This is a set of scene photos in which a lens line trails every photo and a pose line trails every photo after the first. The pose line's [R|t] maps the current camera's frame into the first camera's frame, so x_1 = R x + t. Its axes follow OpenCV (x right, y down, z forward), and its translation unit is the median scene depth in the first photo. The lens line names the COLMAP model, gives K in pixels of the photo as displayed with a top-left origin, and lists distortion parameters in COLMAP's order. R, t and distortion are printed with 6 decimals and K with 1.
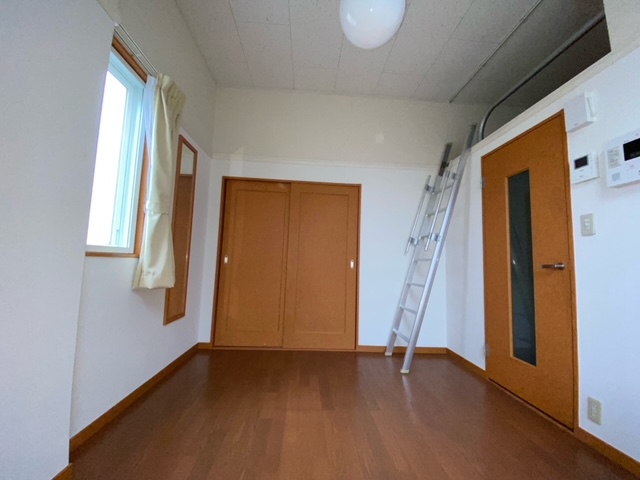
lens RADIAL K [[258.2, 0, 320.0], [0, 258.2, 240.0], [0, 0, 1]] dist [-0.000058, -0.000015]
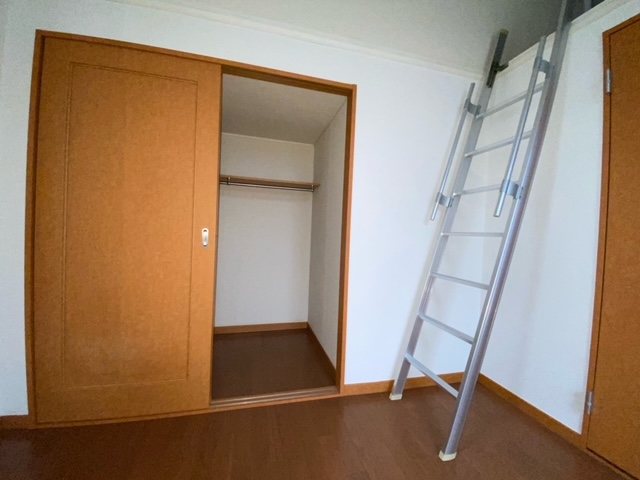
lens RADIAL K [[260.6, 0, 320.0], [0, 260.6, 240.0], [0, 0, 1]] dist [-0.021940, -0.000177]
pose [[0.979505, -0.000654, 0.201416, -0.014612], [-0.023481, 0.992806, 0.117412, 0.030965], [-0.200044, -0.119736, 0.972443, 0.502131]]
